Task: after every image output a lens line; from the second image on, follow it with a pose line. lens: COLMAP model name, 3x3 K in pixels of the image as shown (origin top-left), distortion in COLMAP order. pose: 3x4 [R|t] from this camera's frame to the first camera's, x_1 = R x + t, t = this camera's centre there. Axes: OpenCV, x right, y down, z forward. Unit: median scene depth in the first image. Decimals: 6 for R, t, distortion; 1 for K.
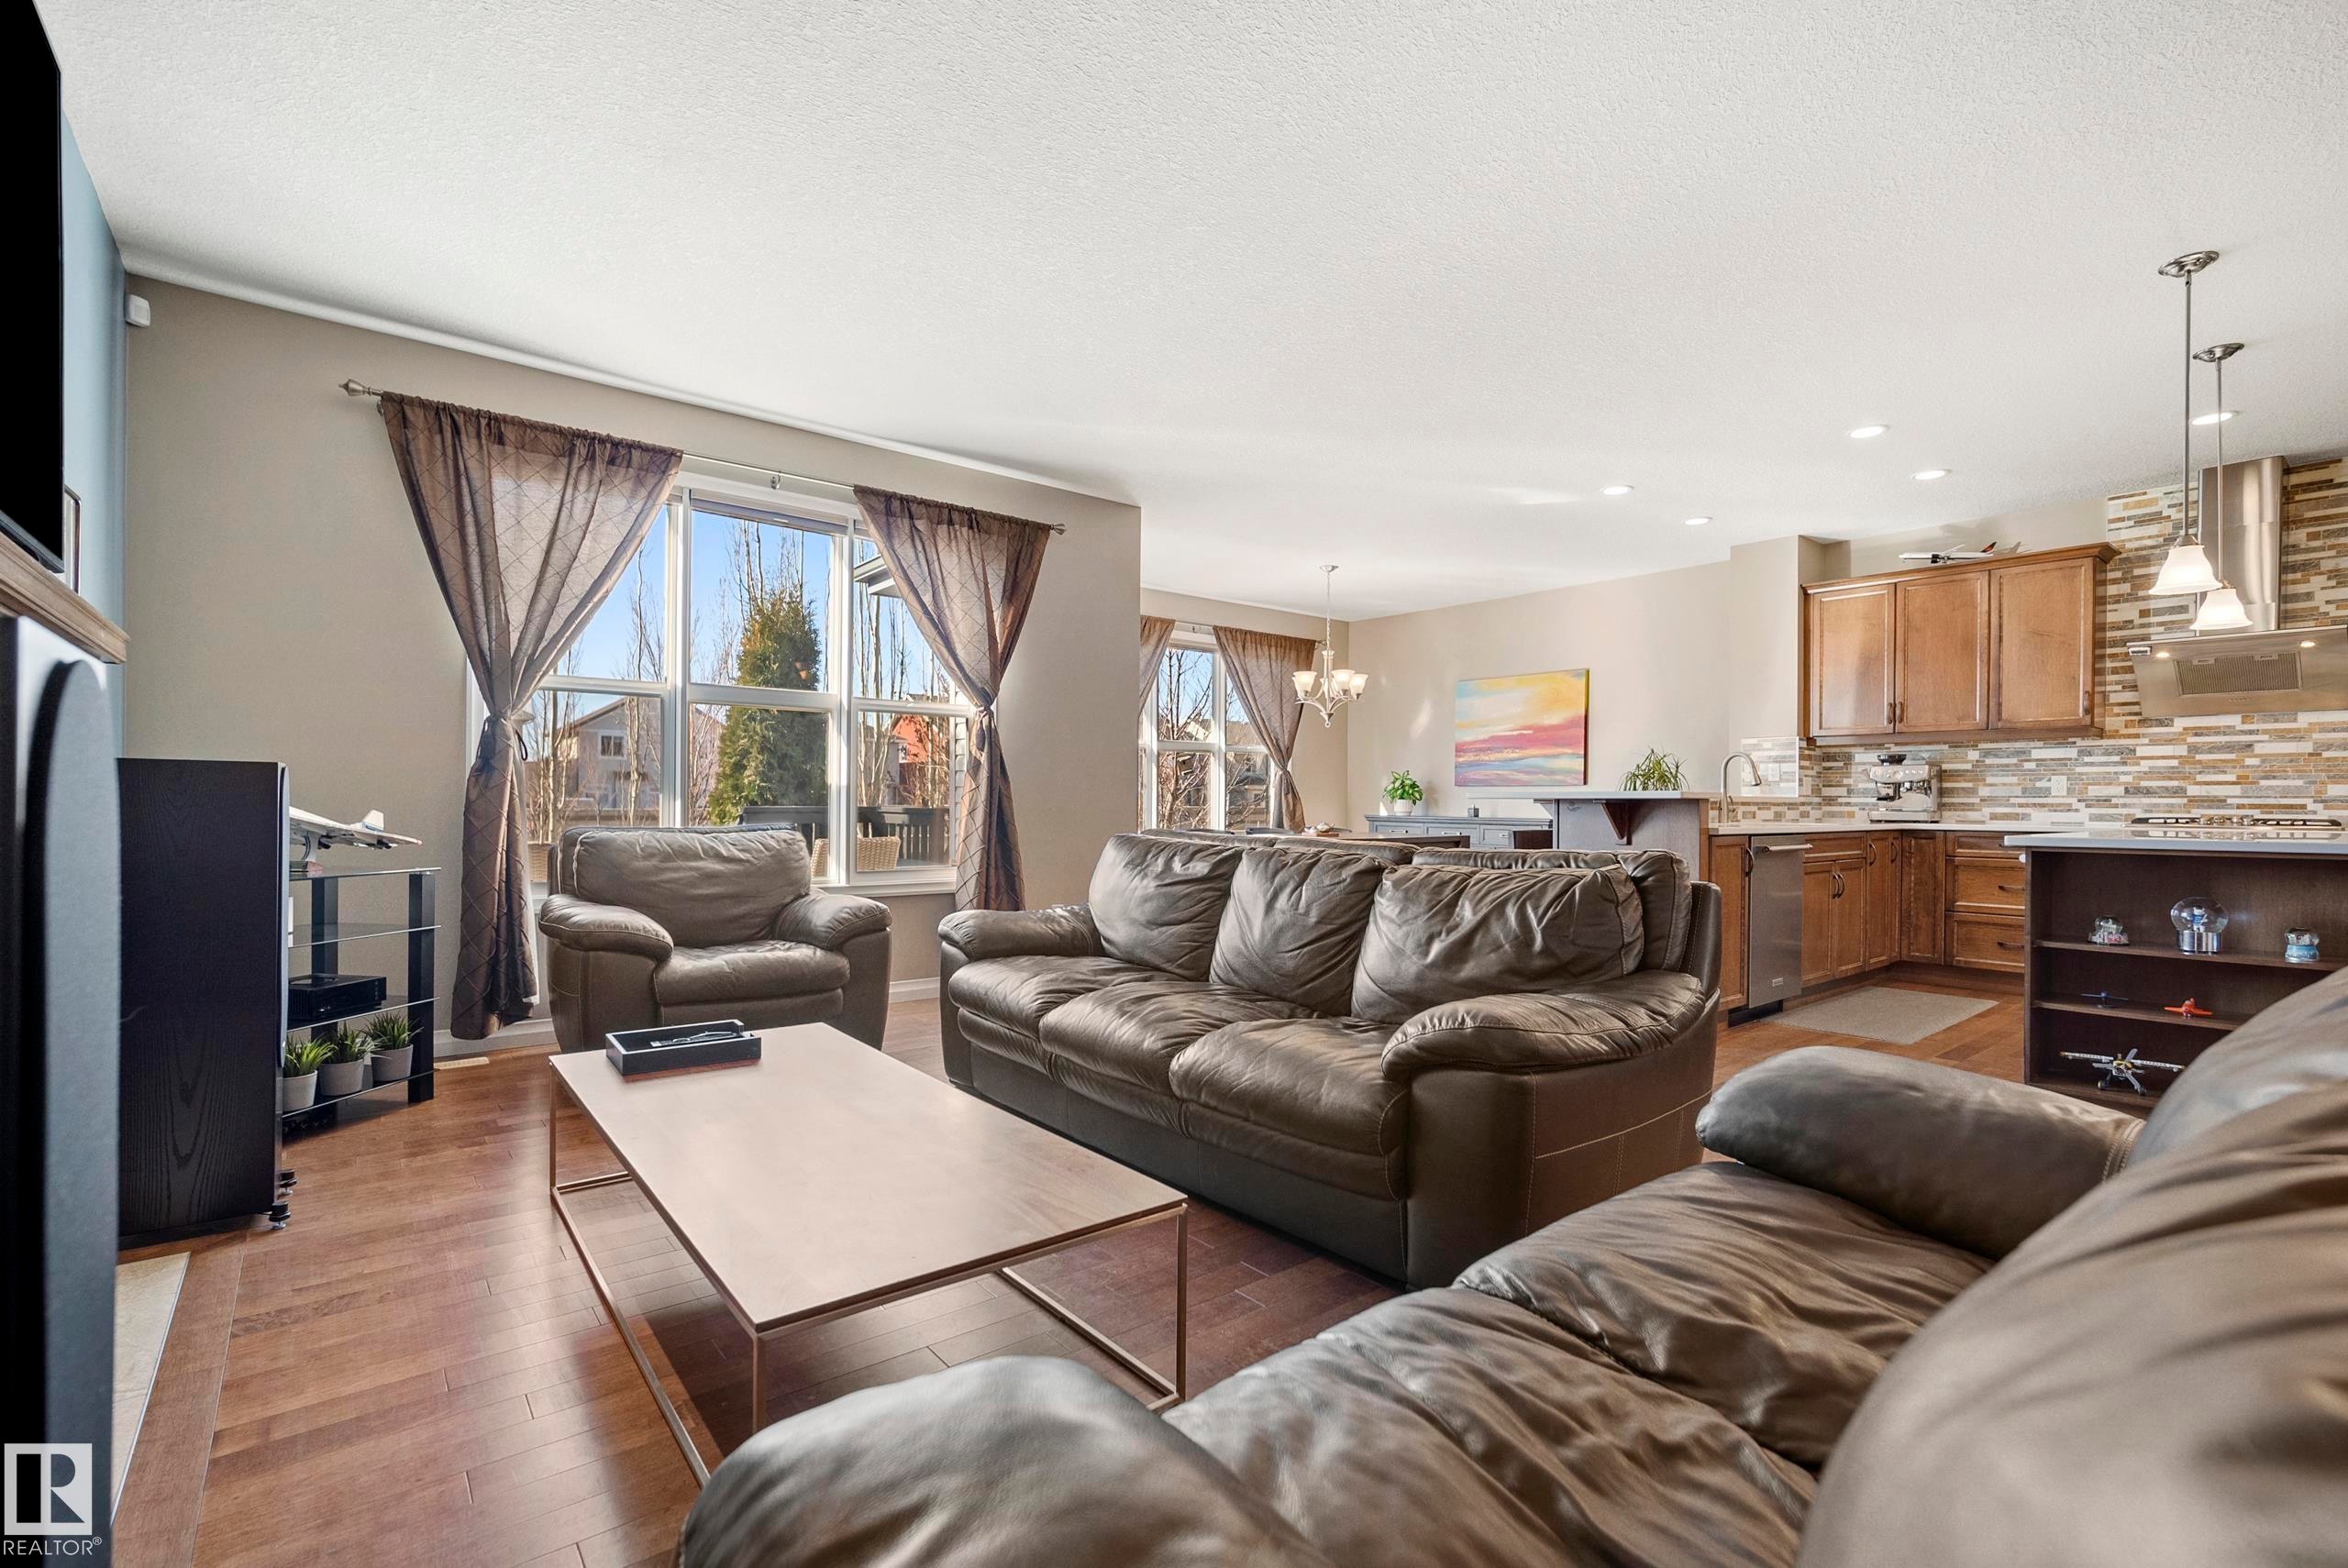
lens RADIAL K [[1044.0, 0, 1171.3], [0, 1044.0, 805.2], [0, 0, 1]] dist [-0.013686, 0.005332]
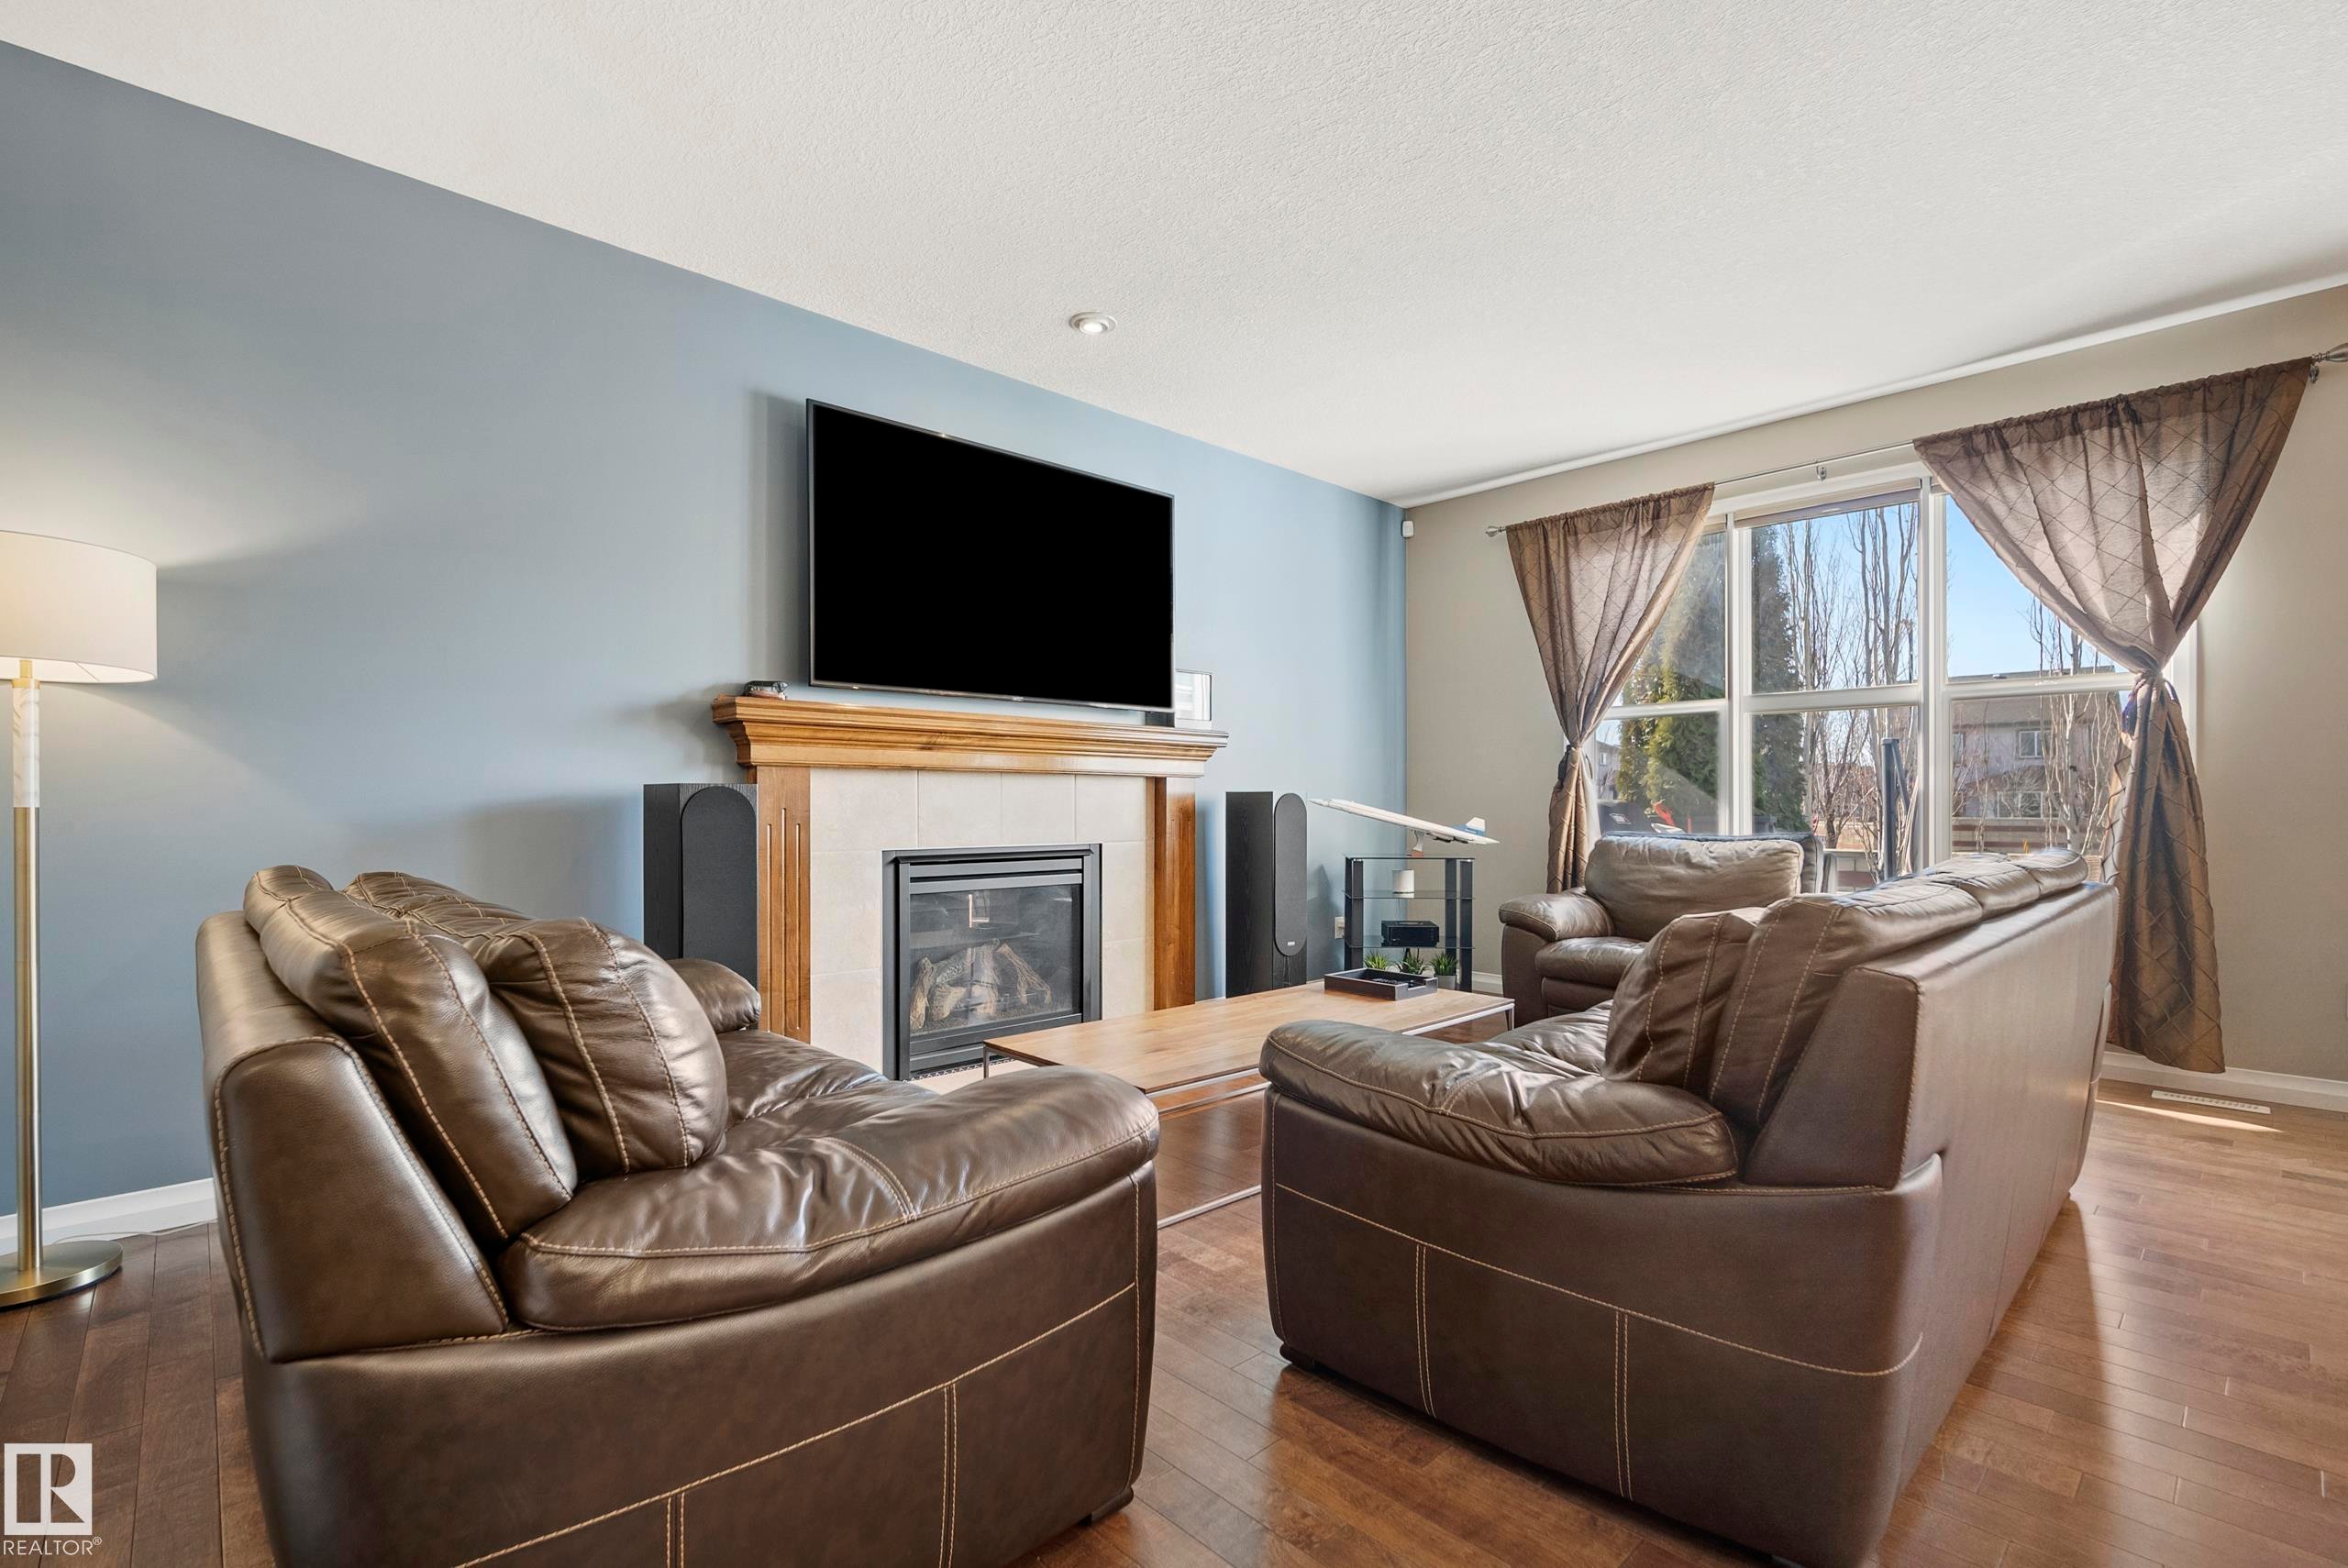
lens RADIAL K [[1052.9, 0, 1158.5], [0, 1052.9, 805.9], [0, 0, 1]] dist [-0.011844, 0.000068]
pose [[0.069301, -0.008196, -0.997562, 0.435528], [-0.001291, 0.999965, -0.008305, 0.000732], [0.997595, 0.001863, 0.069288, 0.277413]]
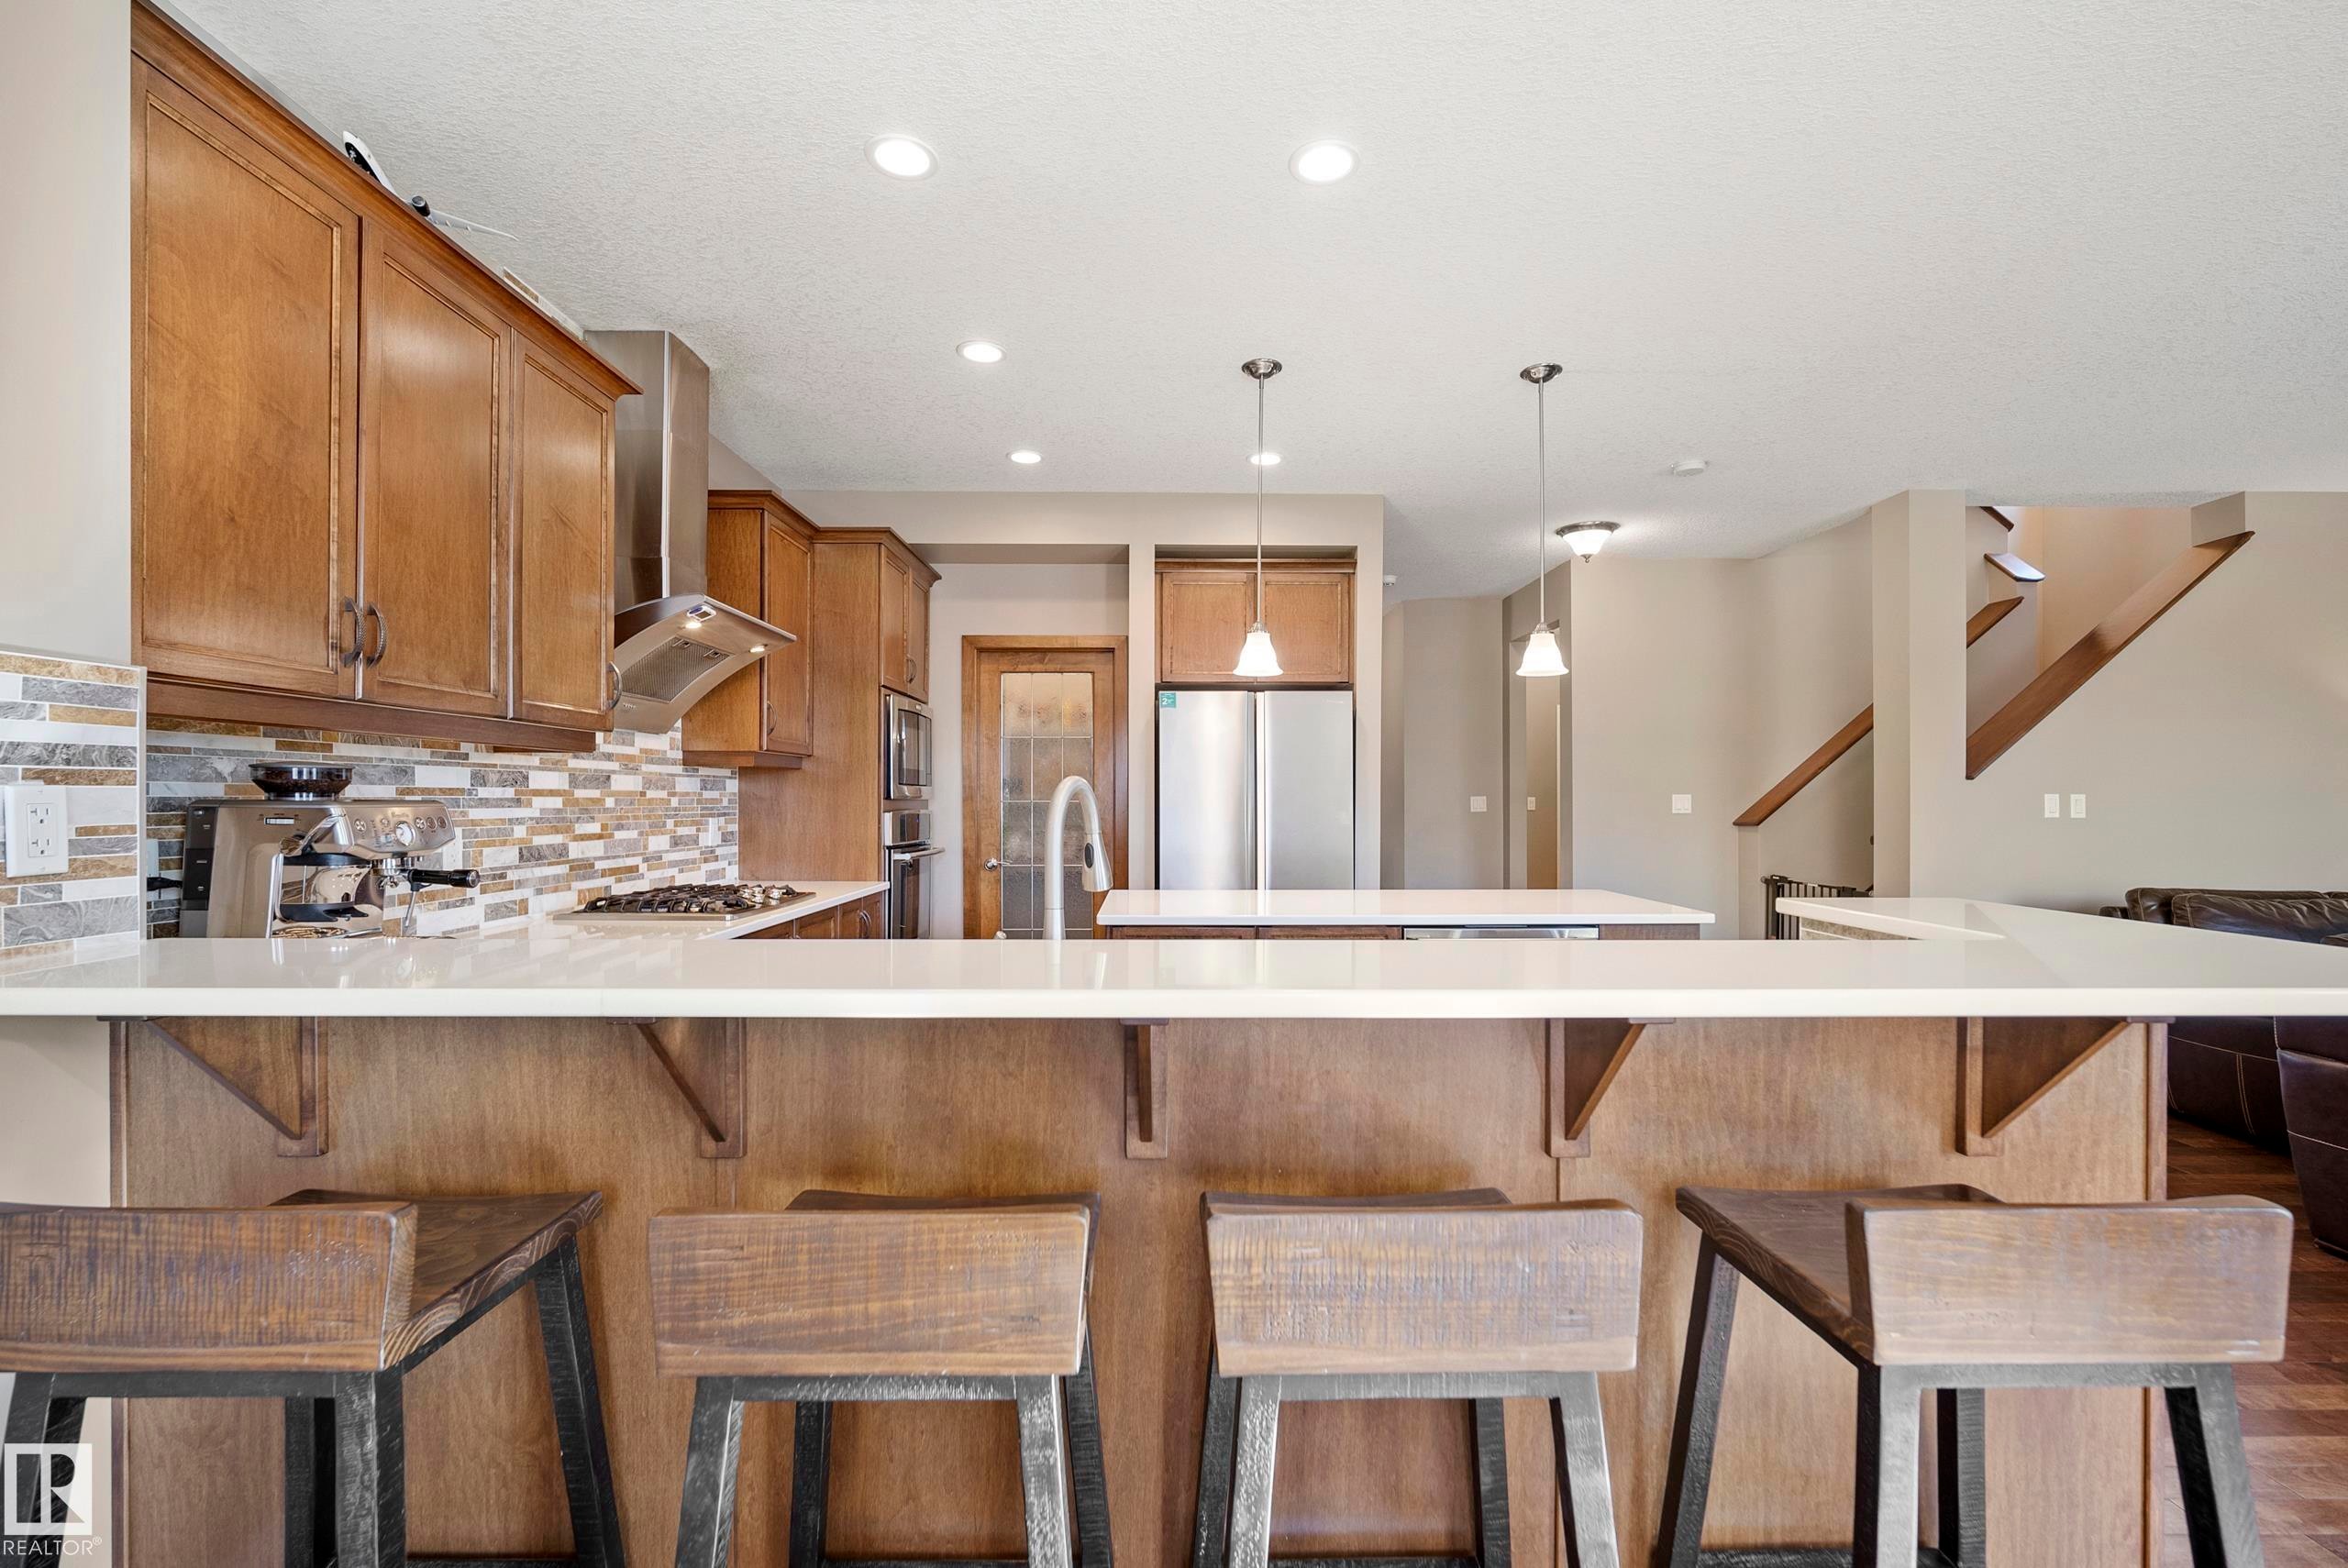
lens RADIAL K [[1040.6, 0, 1174.1], [0, 1040.6, 799.8], [0, 0, 1]] dist [-0.014343, 0.004619]
pose [[-0.779334, -0.008354, 0.626554, 0.339666], [-0.005112, 0.999963, 0.006973, -0.046428], [-0.626588, 0.002232, -0.779347, 1.186278]]
